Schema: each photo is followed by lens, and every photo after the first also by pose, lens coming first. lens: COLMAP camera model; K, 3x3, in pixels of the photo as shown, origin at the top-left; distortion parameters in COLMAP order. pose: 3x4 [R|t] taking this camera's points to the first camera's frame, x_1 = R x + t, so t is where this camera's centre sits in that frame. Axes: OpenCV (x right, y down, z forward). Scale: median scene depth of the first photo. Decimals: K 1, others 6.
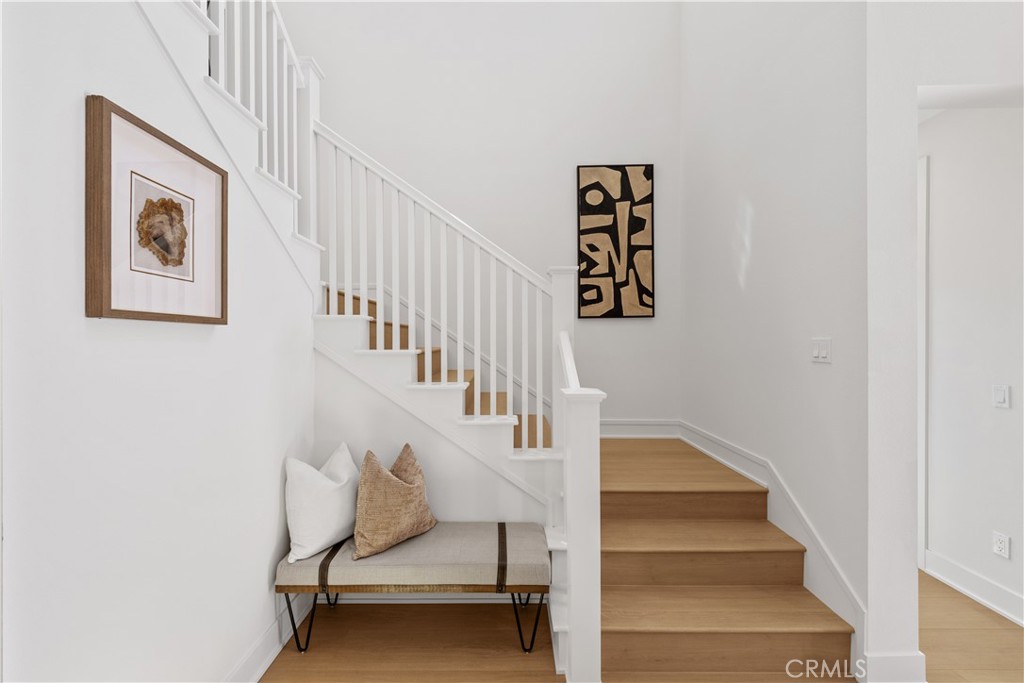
lens RADIAL K [[402.4, 0, 513.2], [0, 402.4, 336.3], [0, 0, 1]] dist [0.013906, -0.007055]
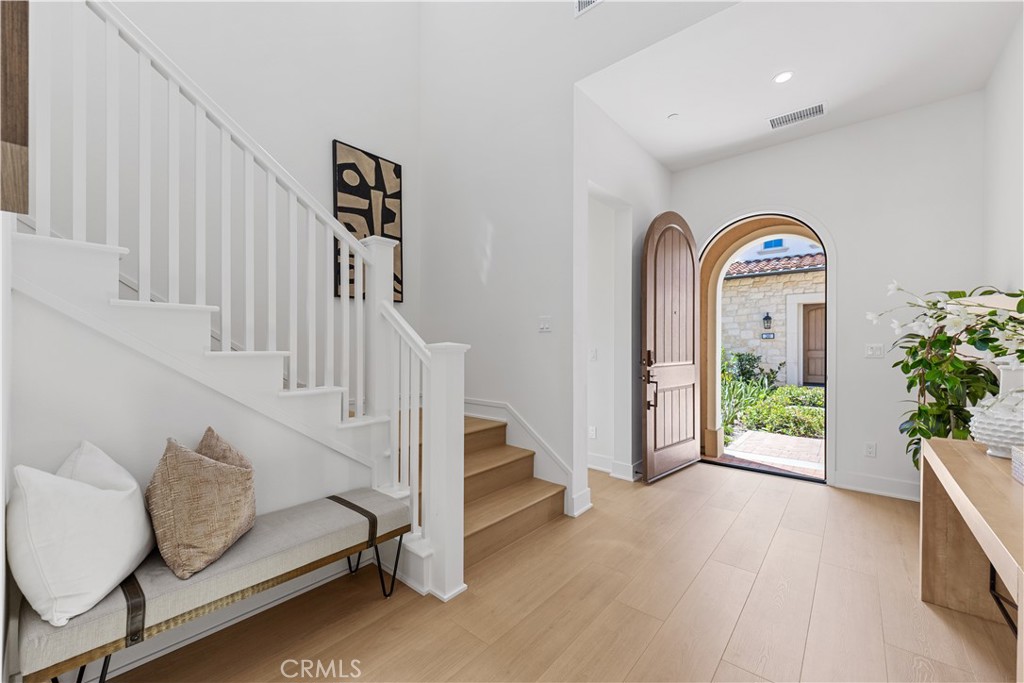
lens RADIAL K [[402.4, 0, 517.1], [0, 402.4, 340.4], [0, 0, 1]] dist [0.013906, -0.007055]
pose [[0.639056, 0.012702, 0.769055, -0.304782], [-0.009495, 0.999918, -0.008625, 0.065295], [-0.769102, -0.001790, 0.639124, 0.039843]]
